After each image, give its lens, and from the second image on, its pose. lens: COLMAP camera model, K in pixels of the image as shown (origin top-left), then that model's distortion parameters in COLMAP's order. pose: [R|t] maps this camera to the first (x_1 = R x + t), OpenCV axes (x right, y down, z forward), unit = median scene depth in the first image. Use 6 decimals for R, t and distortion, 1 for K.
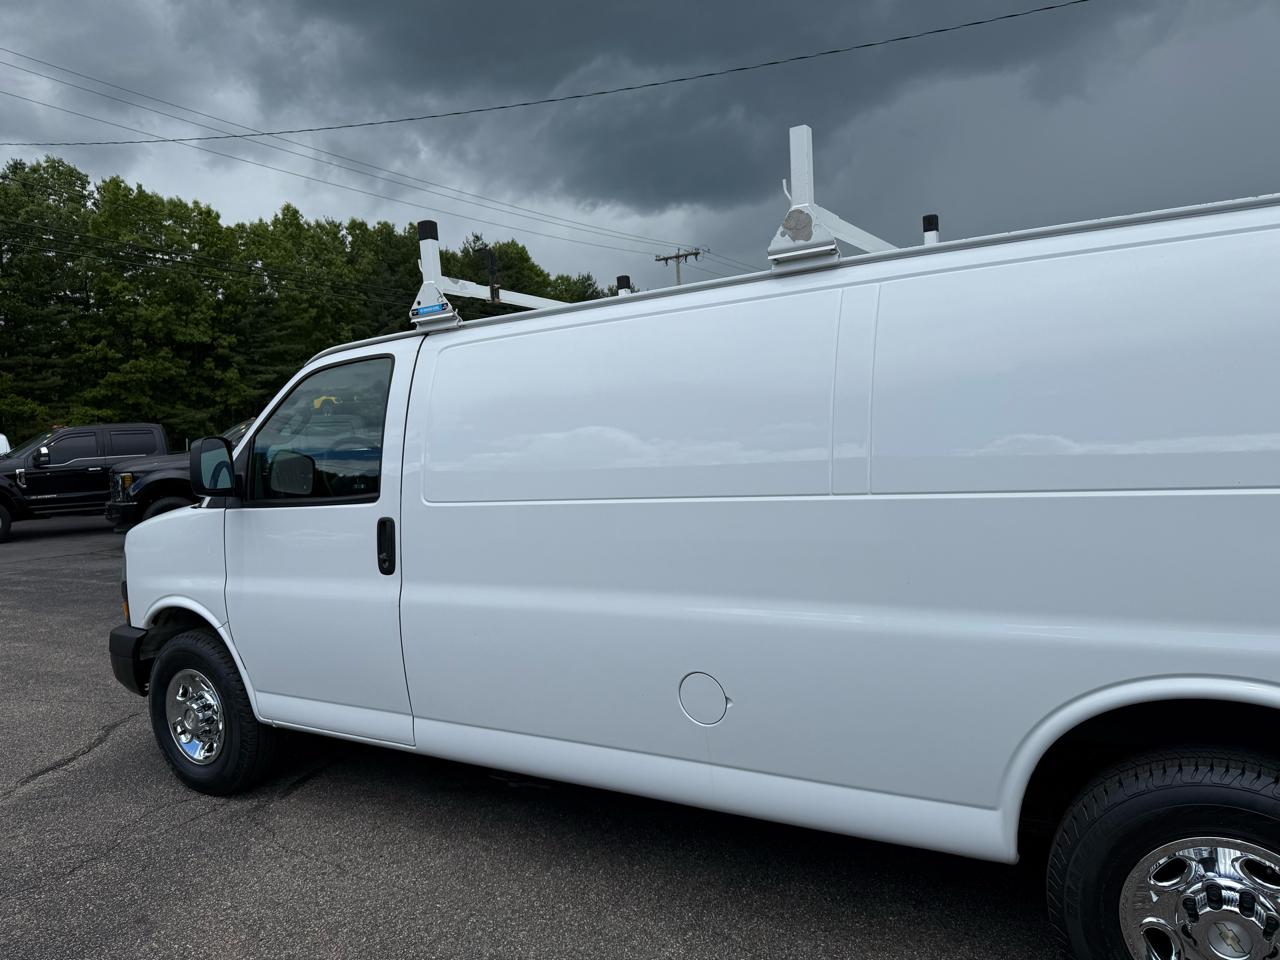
lens RADIAL K [[902.7, 0, 651.3], [0, 902.7, 490.5], [0, 0, 1]] dist [0.027289, -0.028443]
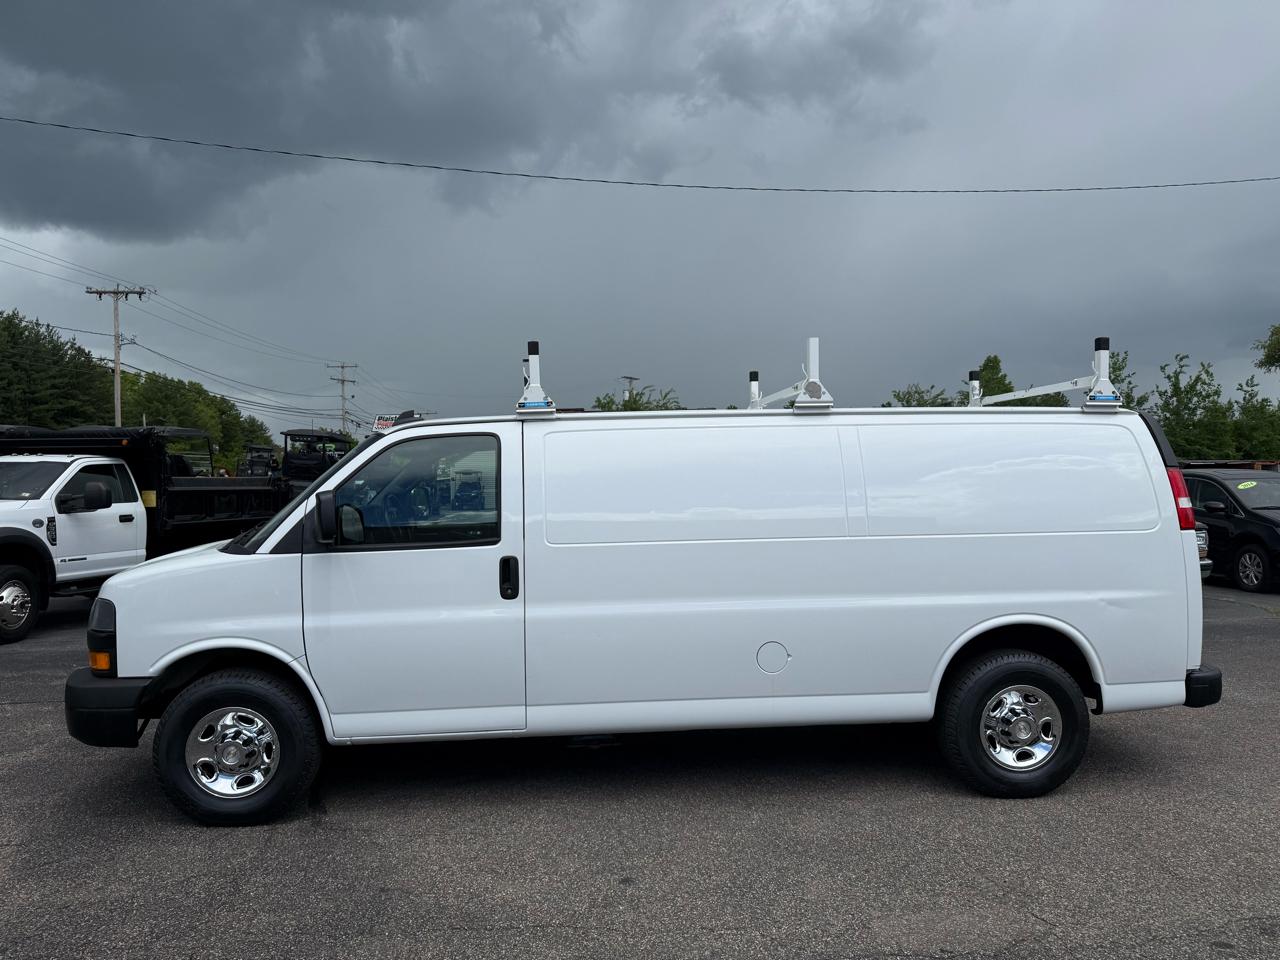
lens RADIAL K [[905.2, 0, 645.4], [0, 905.2, 477.3], [0, 0, 1]] dist [0.044752, -0.044787]
pose [[0.803207, 0.047155, 0.593831, -0.896109], [0.006799, 0.996071, -0.088292, 0.032143], [-0.595662, 0.074954, 0.799731, -0.189792]]
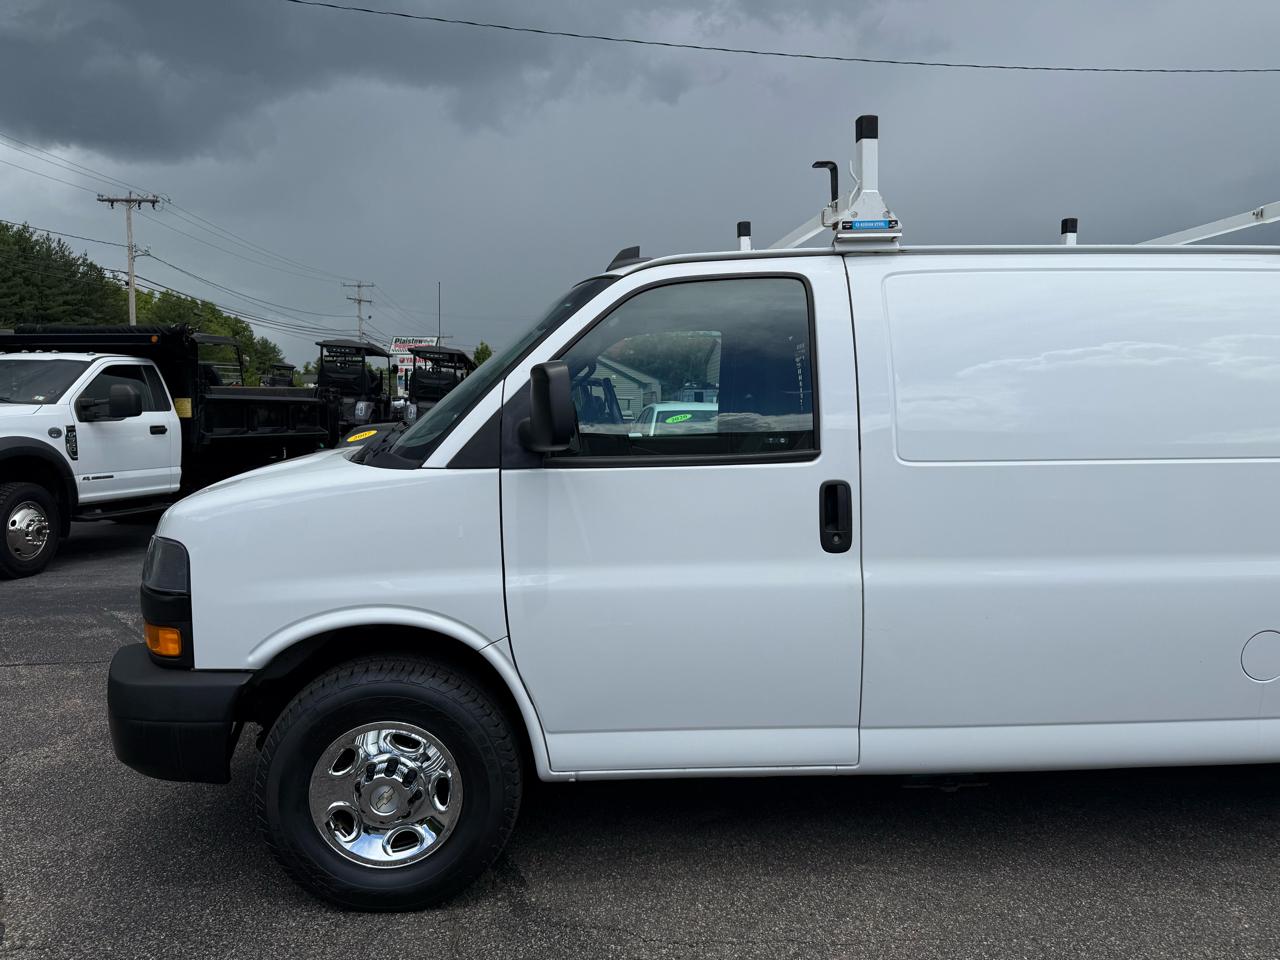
lens RADIAL K [[902.7, 0, 641.4], [0, 902.7, 469.4], [0, 0, 1]] dist [0.027289, -0.028443]
pose [[0.809686, 0.020488, 0.586506, -0.864150], [-0.010749, 0.999741, -0.020084, 0.036501], [-0.586765, 0.009957, 0.809696, 0.439651]]
